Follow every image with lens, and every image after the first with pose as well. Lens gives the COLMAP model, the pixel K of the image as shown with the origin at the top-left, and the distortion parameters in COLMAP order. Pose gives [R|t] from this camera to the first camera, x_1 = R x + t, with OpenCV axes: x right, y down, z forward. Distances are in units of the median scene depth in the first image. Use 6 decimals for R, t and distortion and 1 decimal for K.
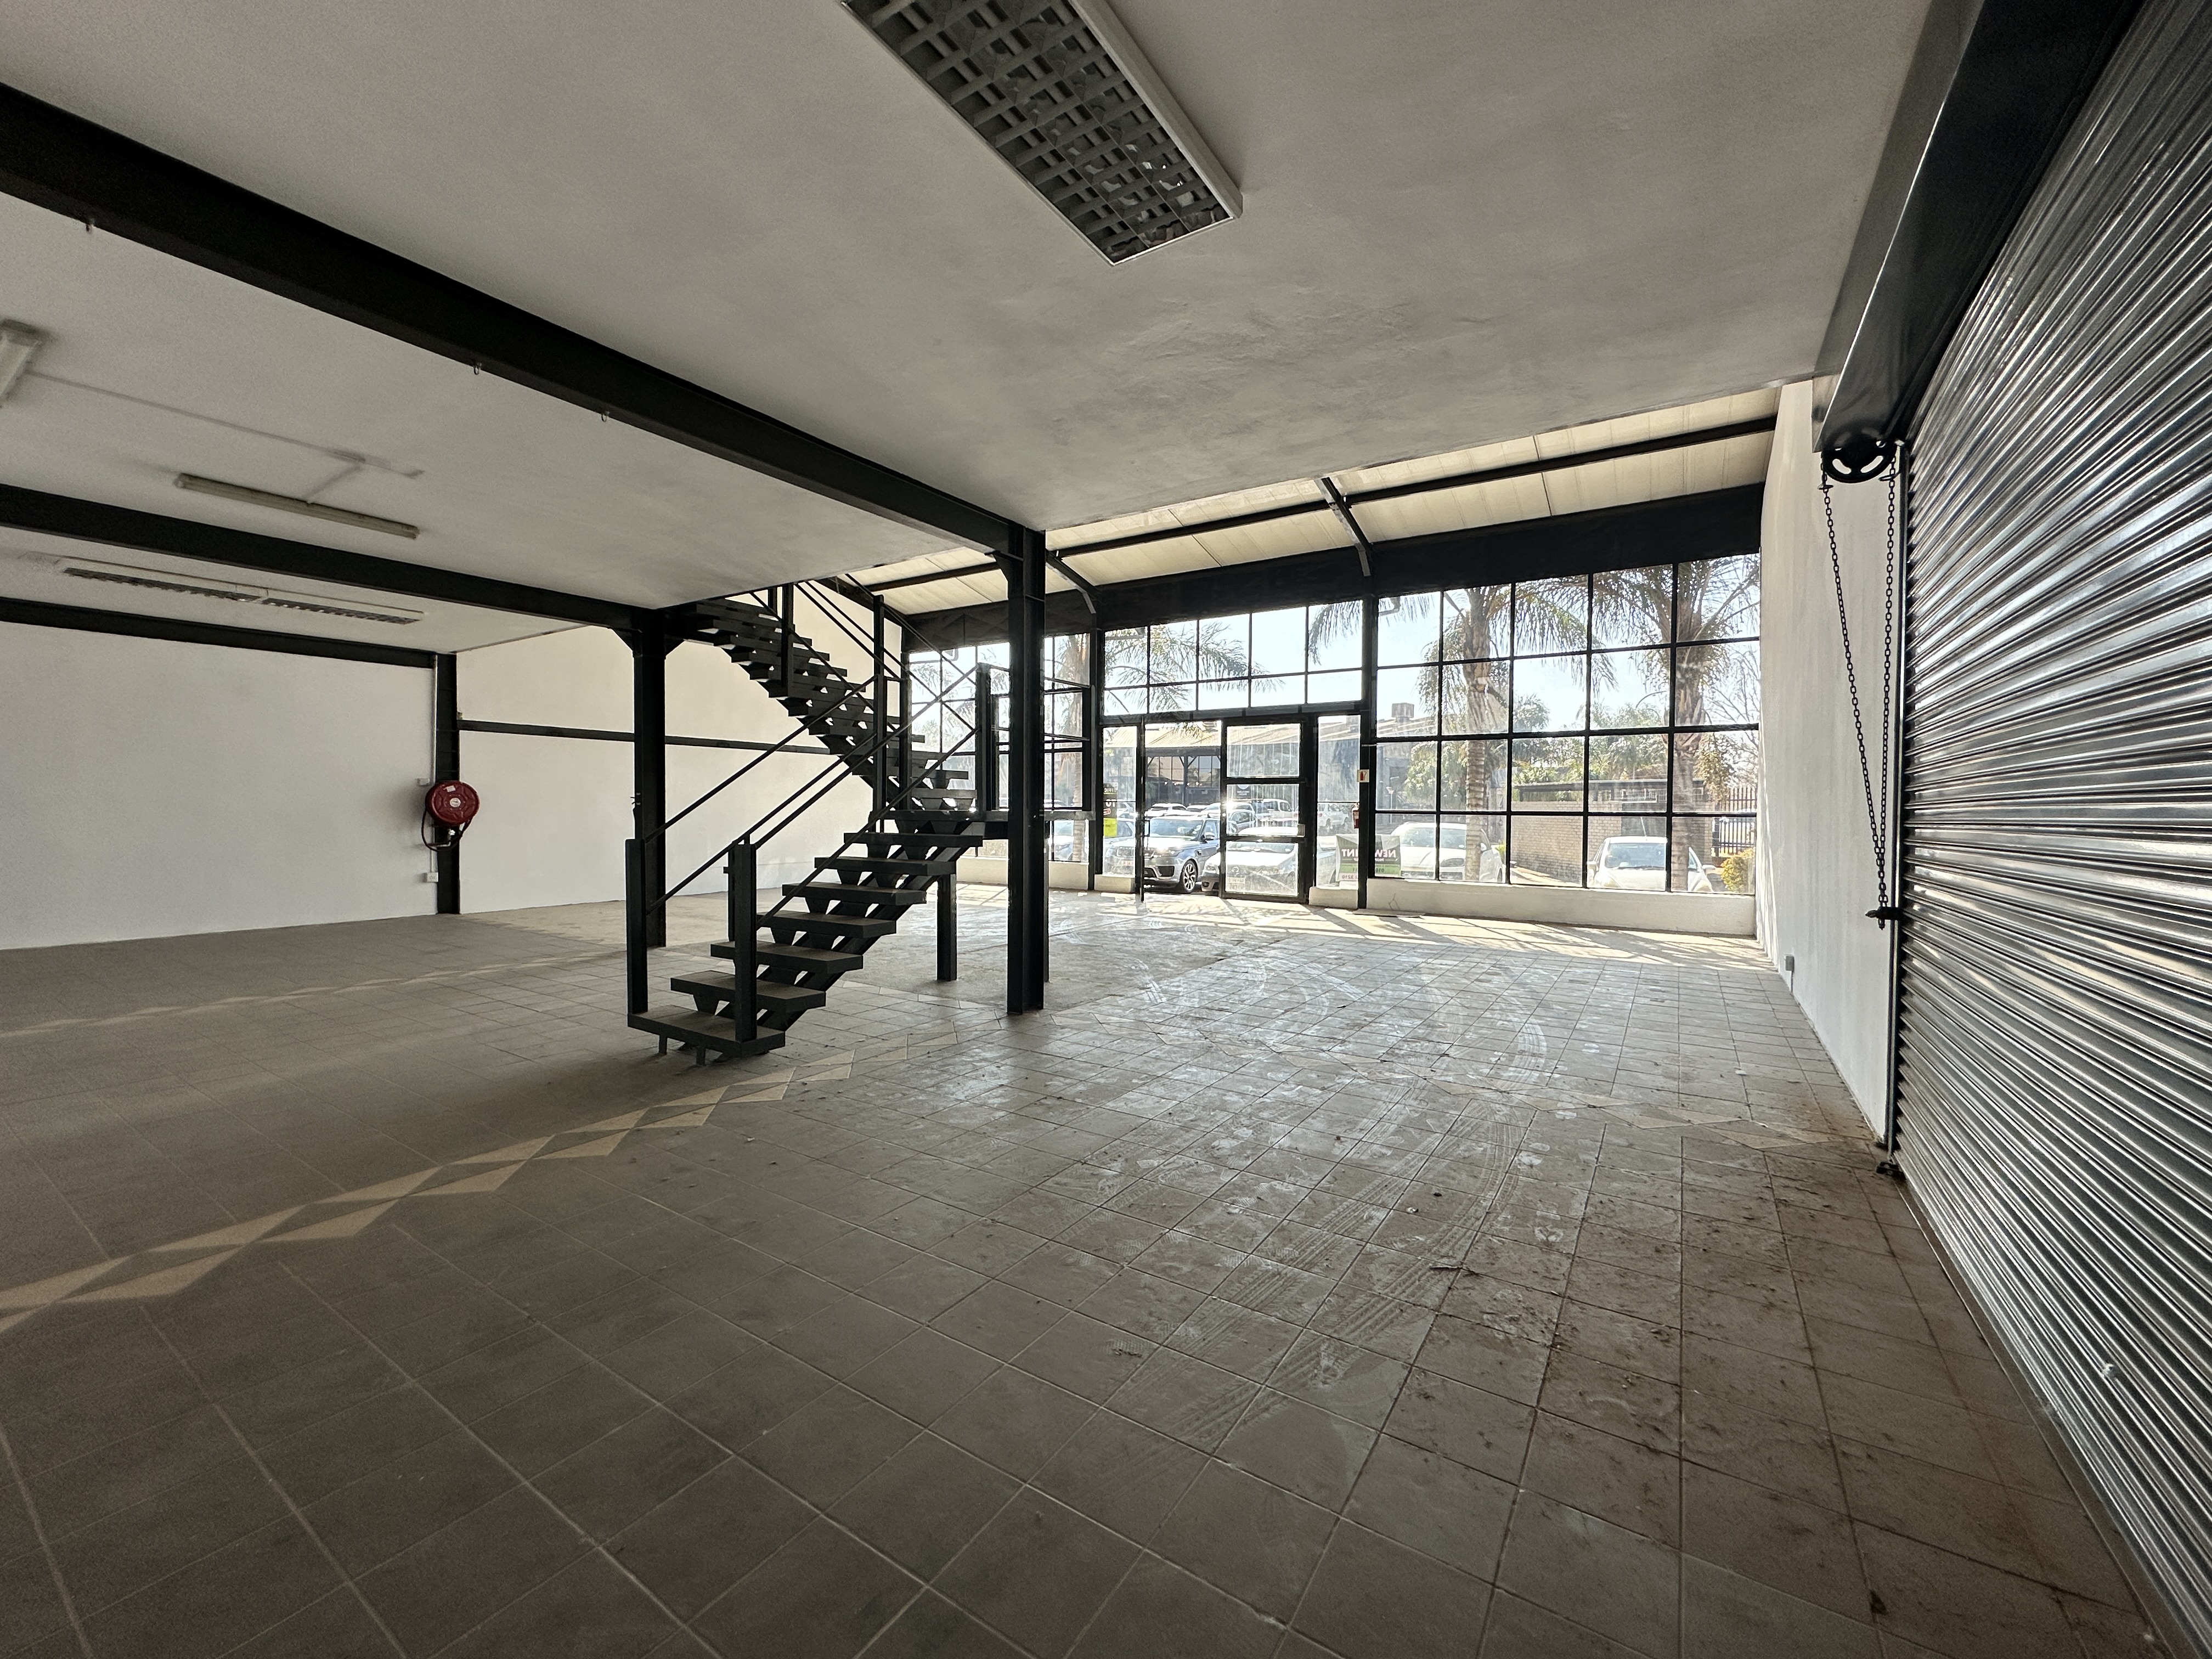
lens RADIAL K [[885.6, 0, 1105.7], [0, 885.6, 826.0], [0, 0, 1]] dist [-0.001188, 0.000607]
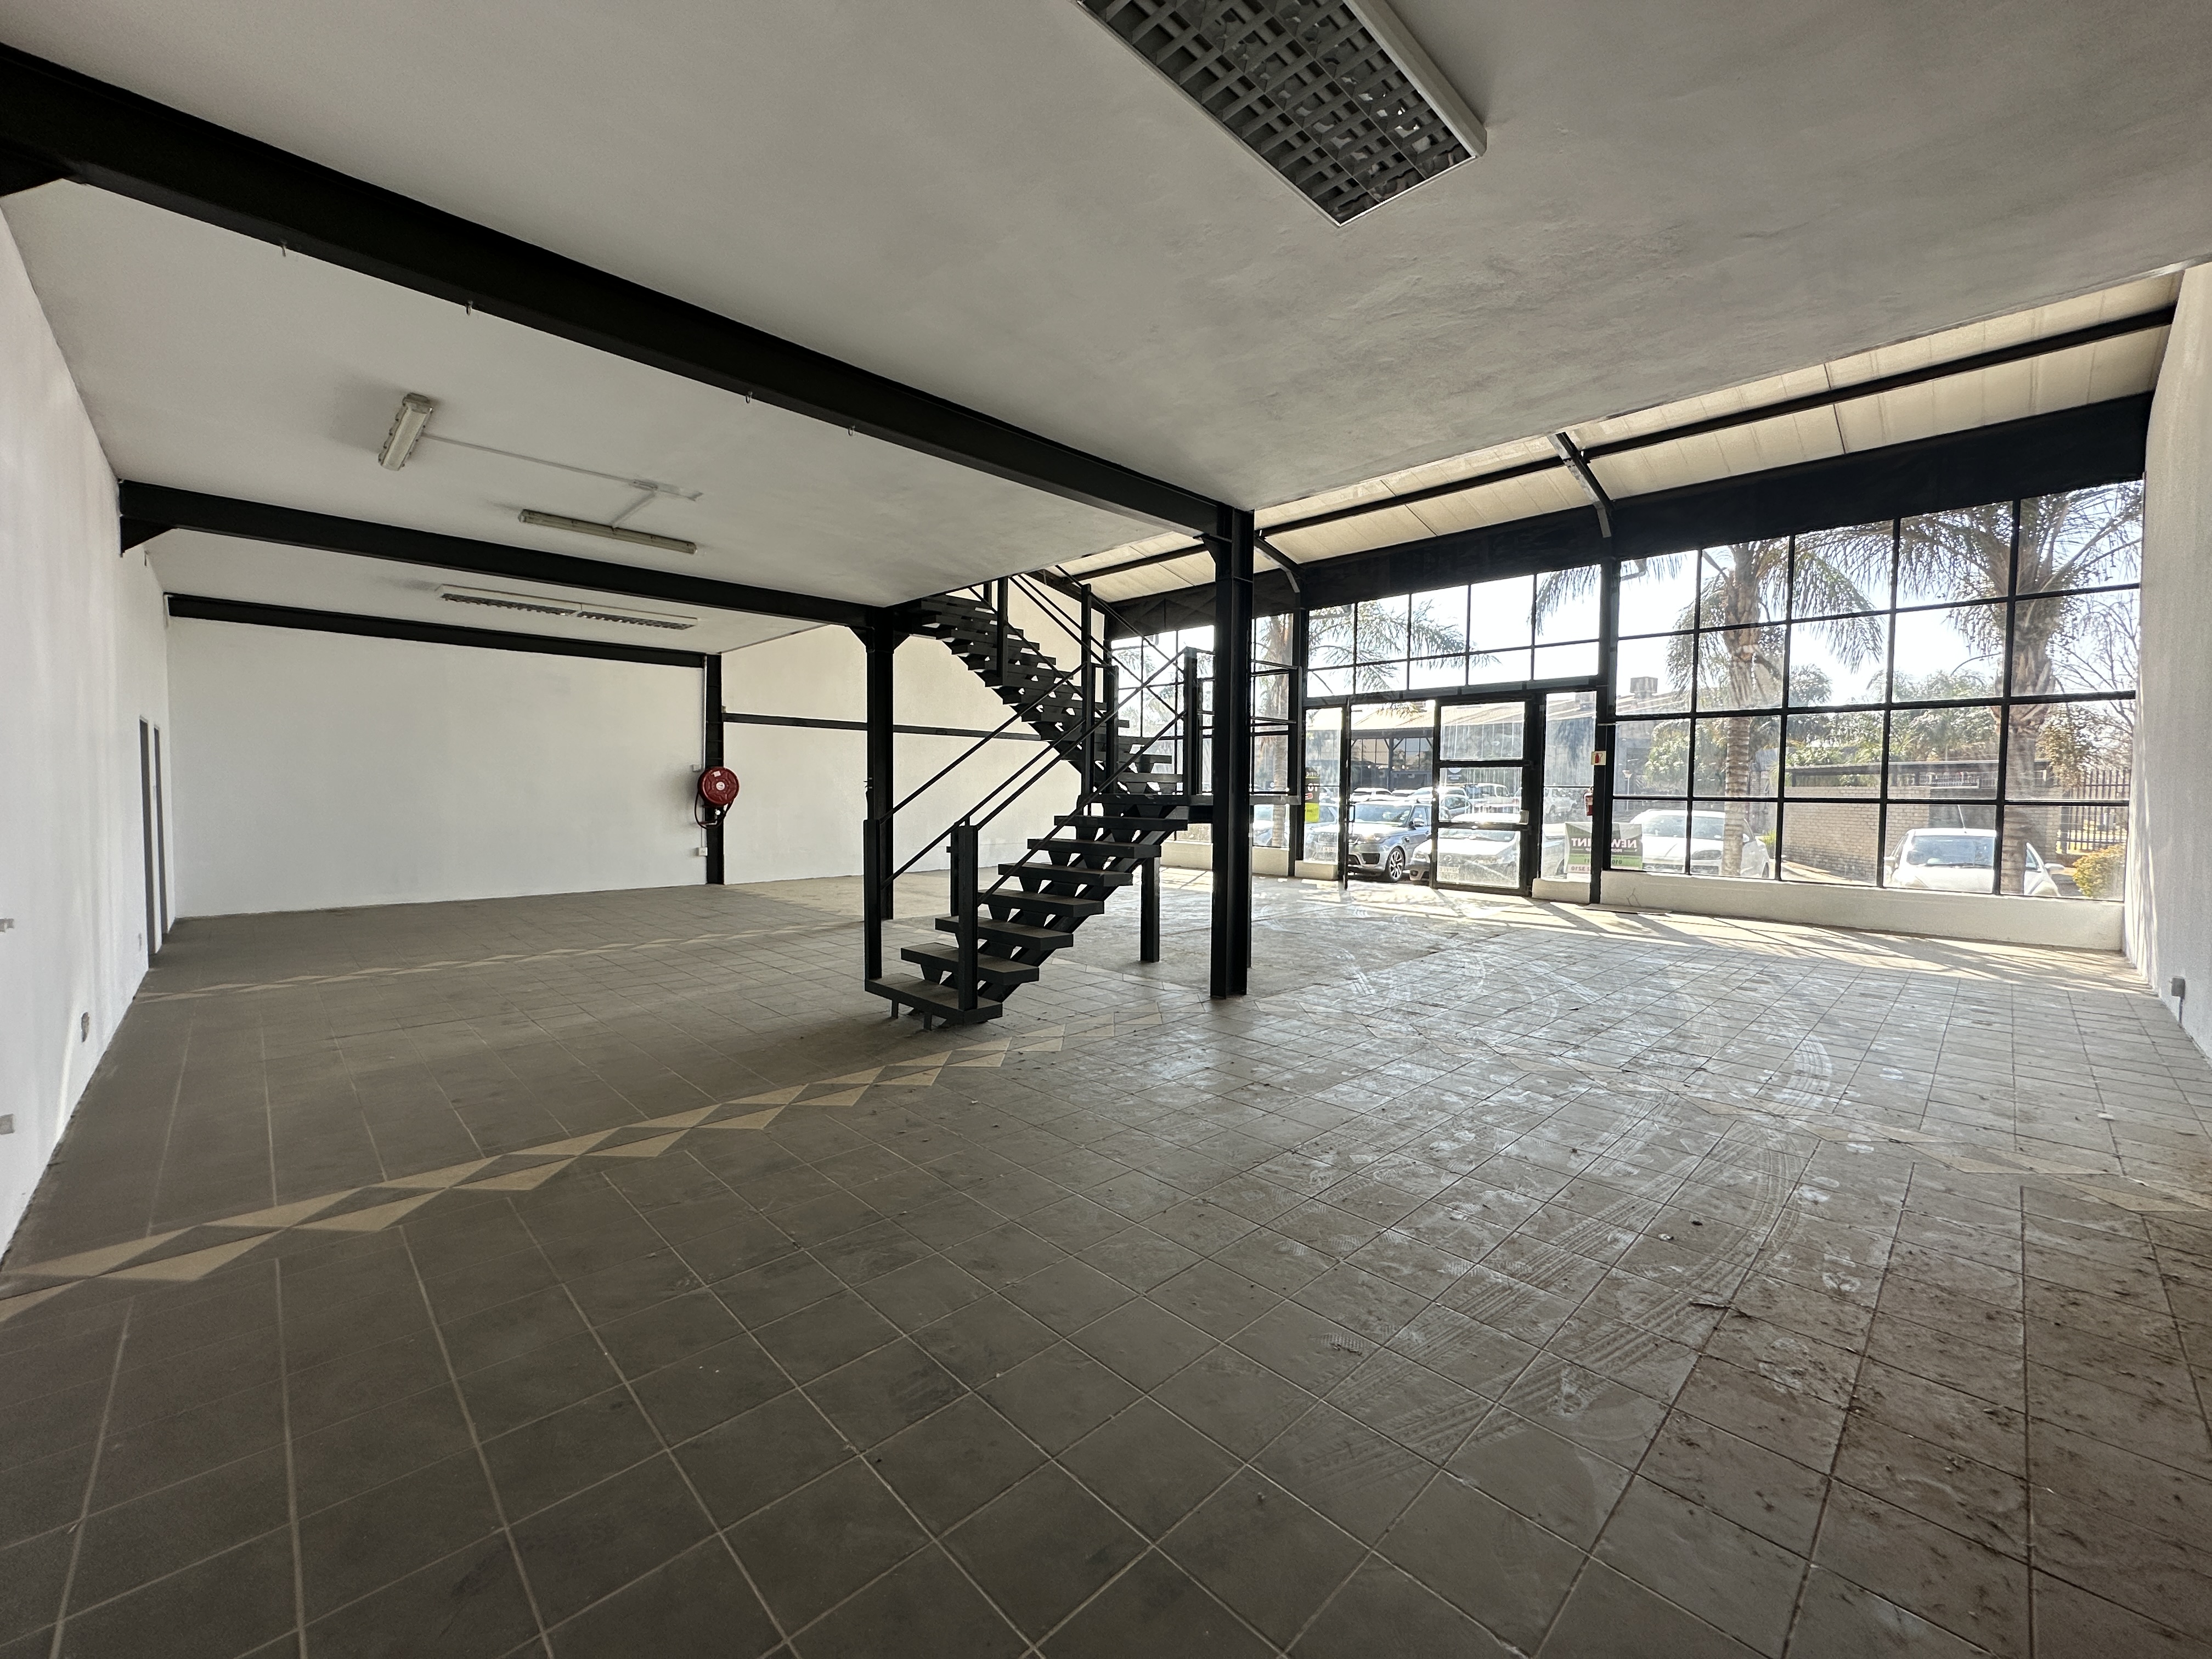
lens RADIAL K [[885.6, 0, 1103.8], [0, 885.6, 826.0], [0, 0, 1]] dist [-0.001586, 0.000704]
pose [[0.975808, 0.011262, -0.218339, -0.012239], [-0.007414, 0.999803, 0.018437, 0.000357], [0.218504, -0.016372, 0.975699, -0.001481]]
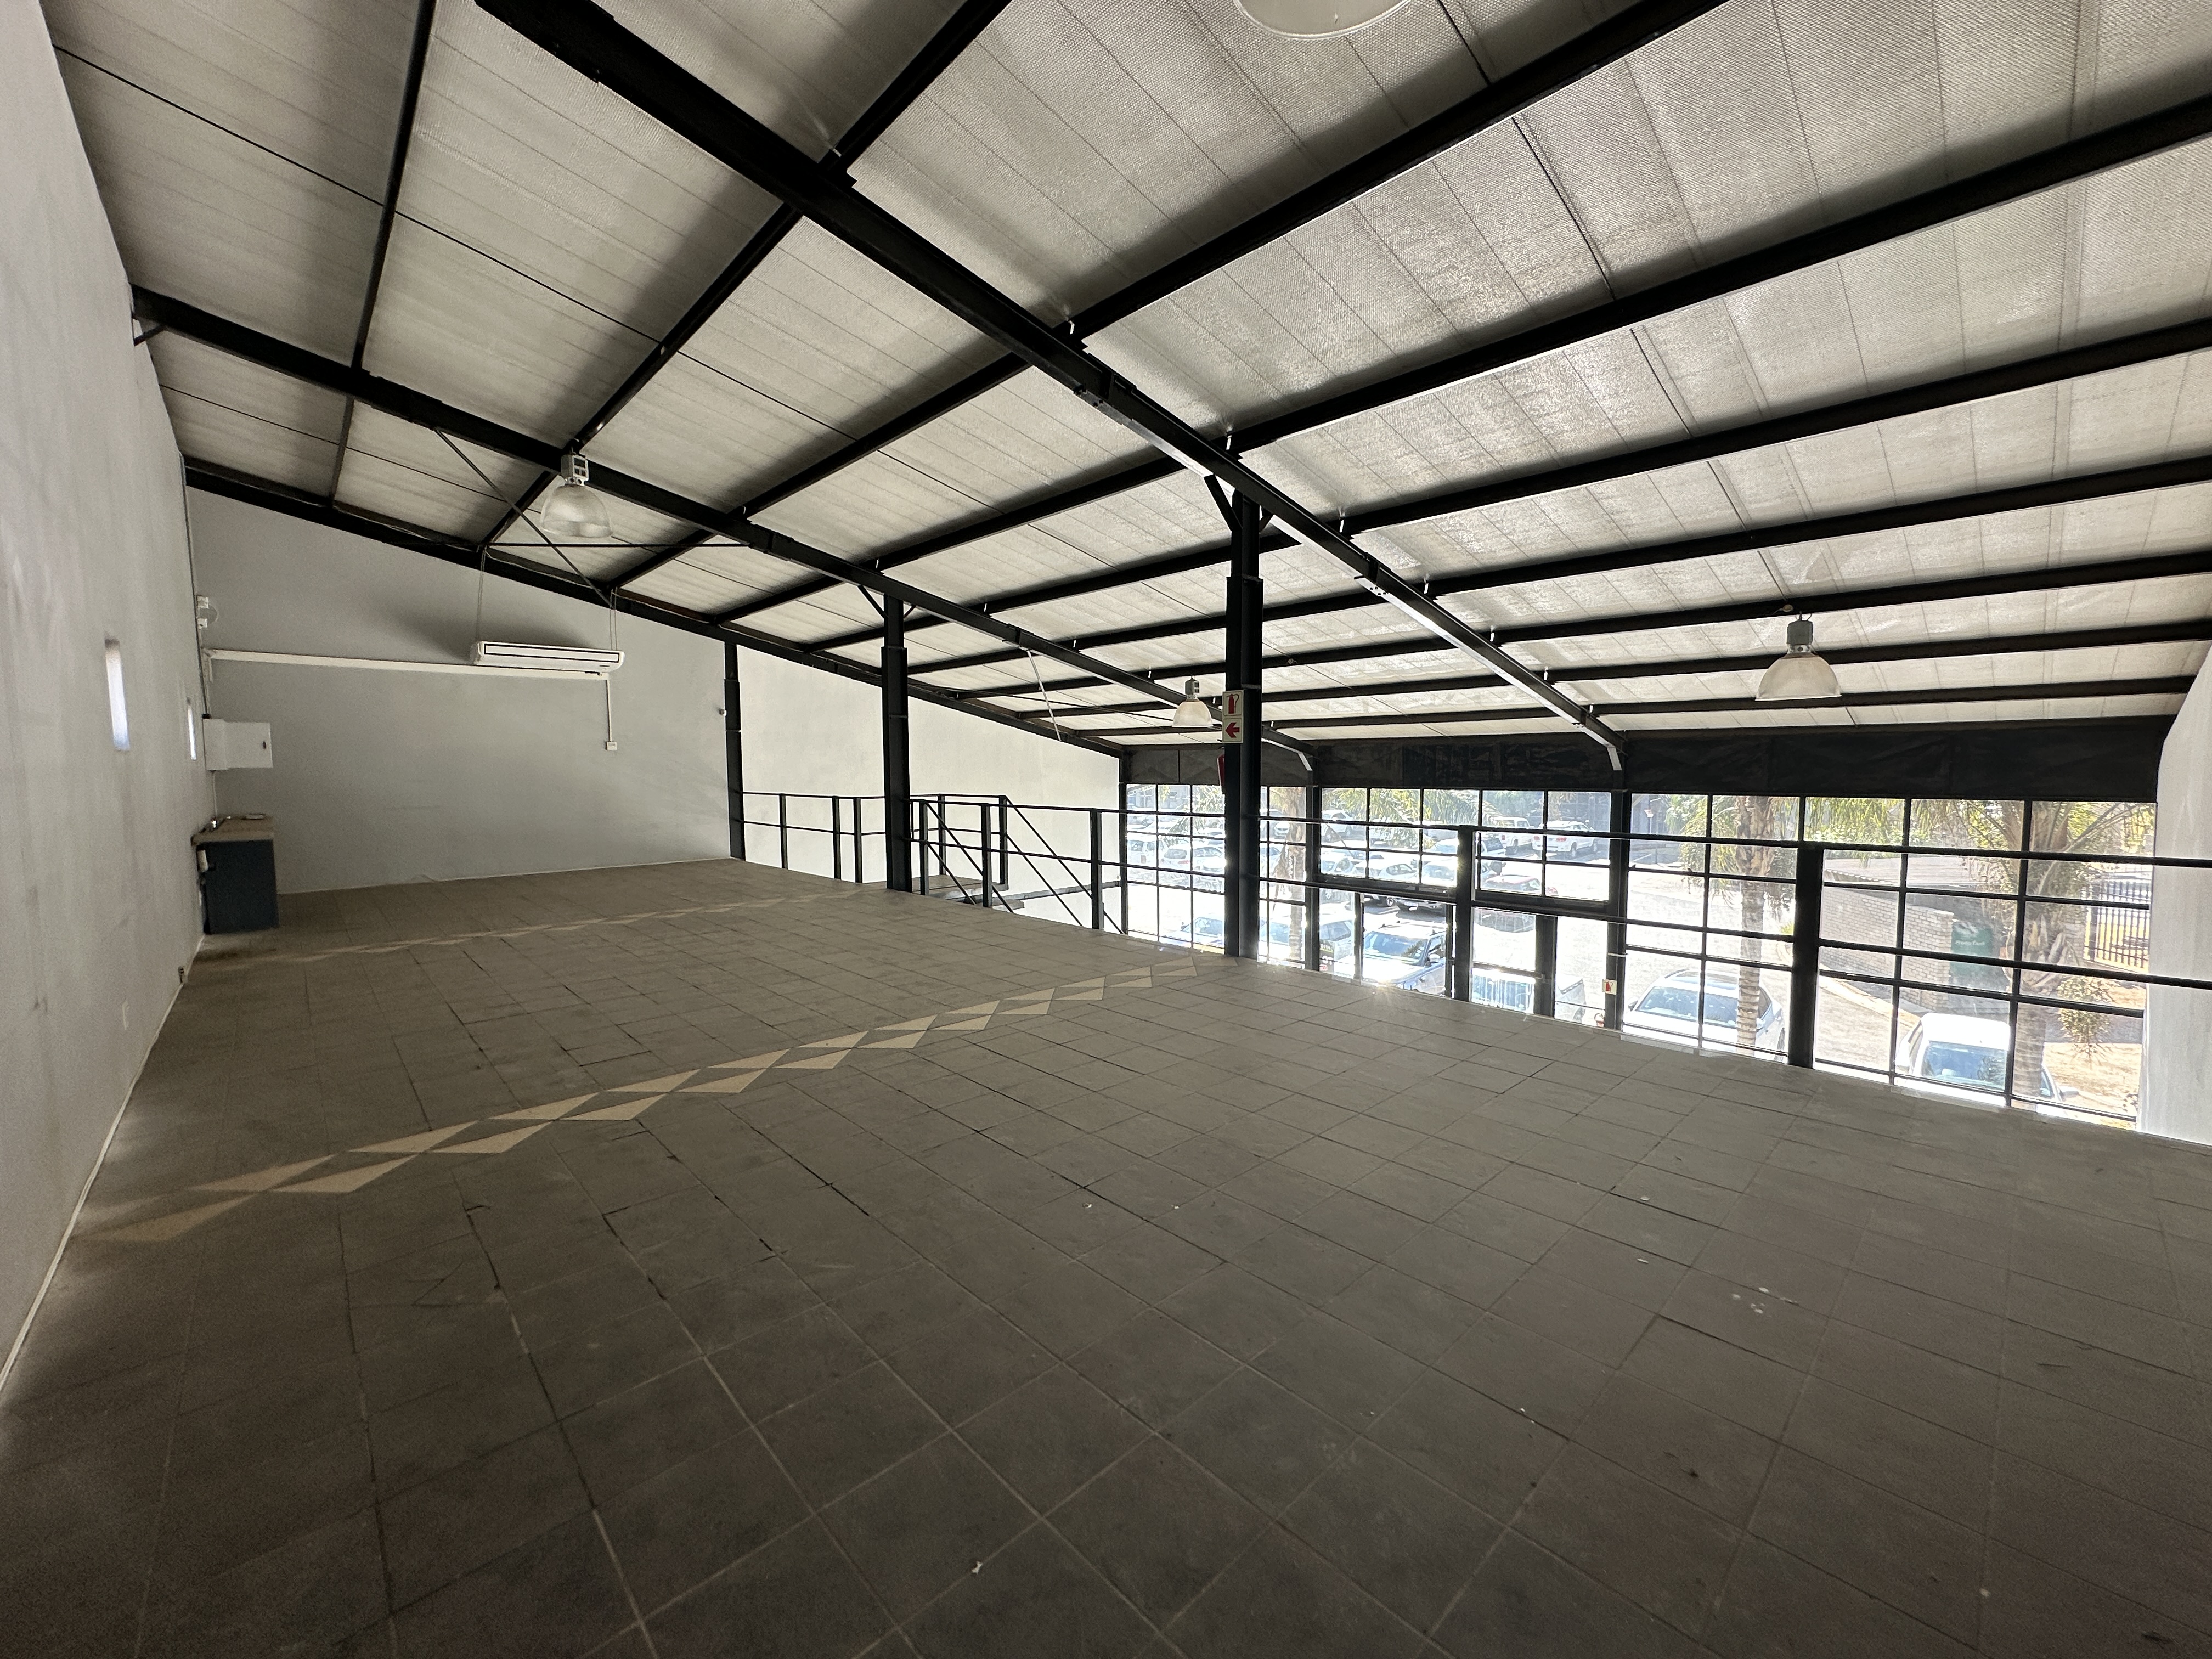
lens RADIAL K [[885.6, 0, 1105.7], [0, 885.6, 826.0], [0, 0, 1]] dist [-0.001188, 0.000607]
pose [[0.971687, -0.000940, -0.236269, -0.002794], [0.013119, 0.998664, 0.049979, -0.500384], [0.235906, -0.051664, 0.970402, -0.018540]]
